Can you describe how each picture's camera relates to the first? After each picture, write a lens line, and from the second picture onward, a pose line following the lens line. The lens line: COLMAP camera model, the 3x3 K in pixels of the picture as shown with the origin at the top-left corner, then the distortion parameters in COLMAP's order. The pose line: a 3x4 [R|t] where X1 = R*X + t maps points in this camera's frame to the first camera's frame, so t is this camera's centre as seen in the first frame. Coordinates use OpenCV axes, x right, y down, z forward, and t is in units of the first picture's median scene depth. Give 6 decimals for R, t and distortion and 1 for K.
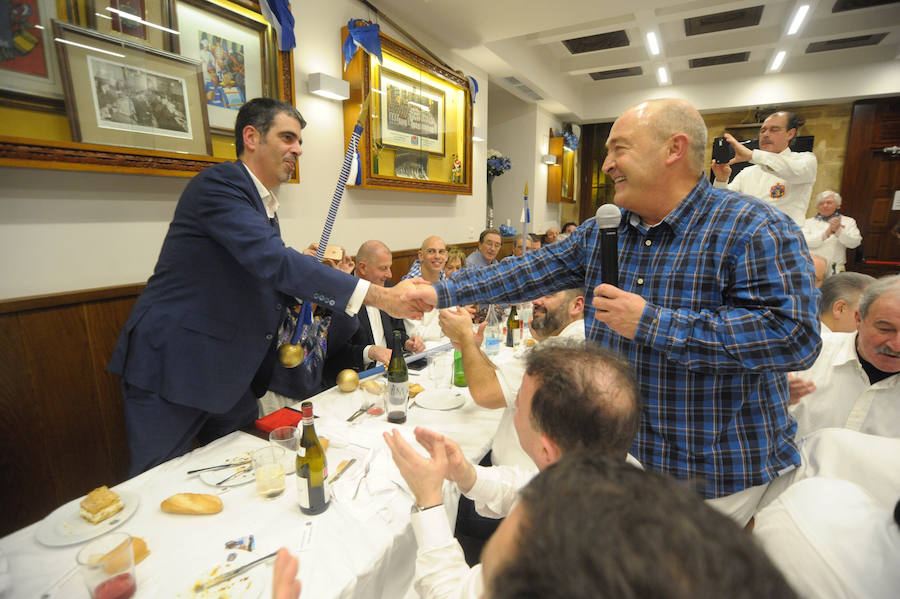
lens RADIAL K [[444.9, 0, 450.0], [0, 444.9, 299.5], [0, 0, 1]] dist [-0.061038, 0.020239]
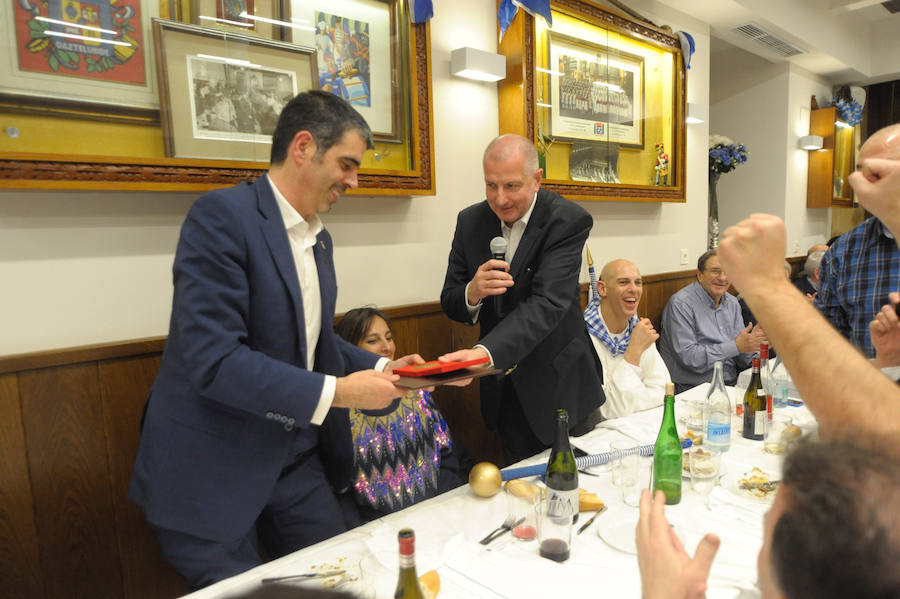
lens RADIAL K [[572.3, 0, 450.0], [0, 572.3, 299.5], [0, 0, 1]] dist [-0.045529, 0.022895]
pose [[0.941250, 0.006927, -0.337640, 0.006371], [-0.031783, 0.997169, -0.068143, -0.020989], [0.336212, 0.074871, 0.938806, 0.101460]]
